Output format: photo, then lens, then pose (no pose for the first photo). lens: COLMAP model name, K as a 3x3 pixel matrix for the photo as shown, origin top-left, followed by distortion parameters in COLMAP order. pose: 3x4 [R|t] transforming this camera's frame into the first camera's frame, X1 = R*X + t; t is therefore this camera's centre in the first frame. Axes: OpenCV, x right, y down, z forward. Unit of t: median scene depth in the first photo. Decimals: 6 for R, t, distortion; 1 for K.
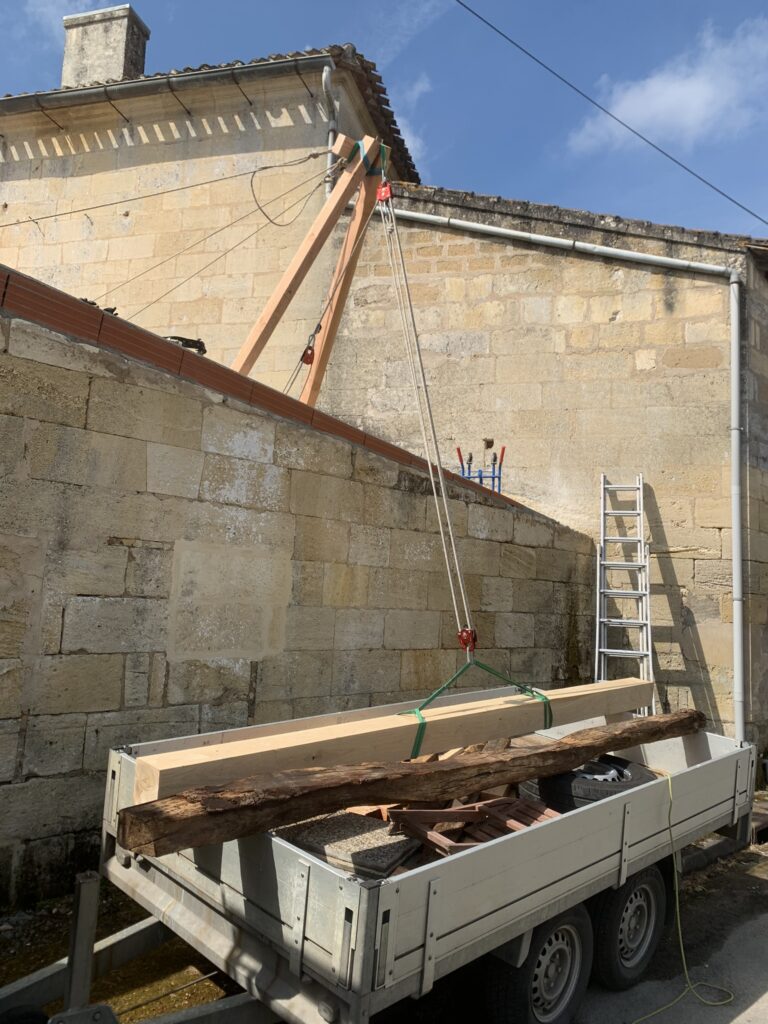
lens RADIAL K [[786.5, 0, 384.0], [0, 786.5, 512.0], [0, 0, 1]] dist [0.000908, -0.002076]
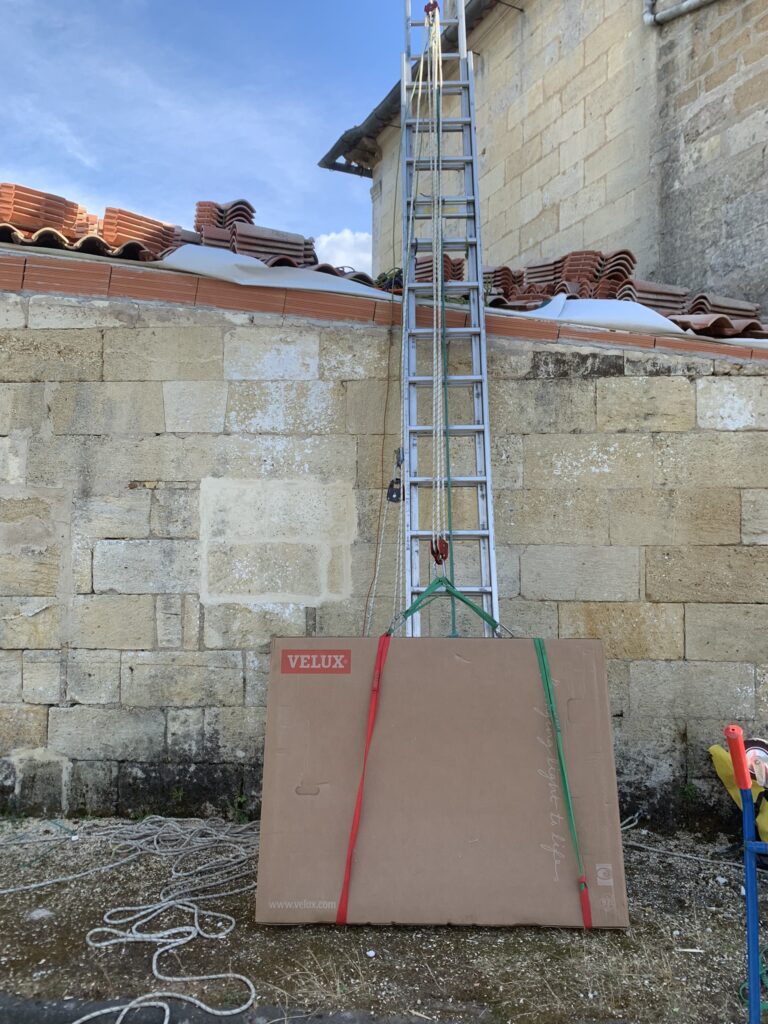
lens RADIAL K [[752.0, 0, 384.0], [0, 752.0, 512.0], [0, 0, 1]] dist [0.096780, -0.175609]
pose [[0.648989, -0.070476, -0.757526, 0.582449], [0.106570, 0.994305, -0.001205, 0.102640], [0.753297, -0.079948, 0.652803, 0.570086]]
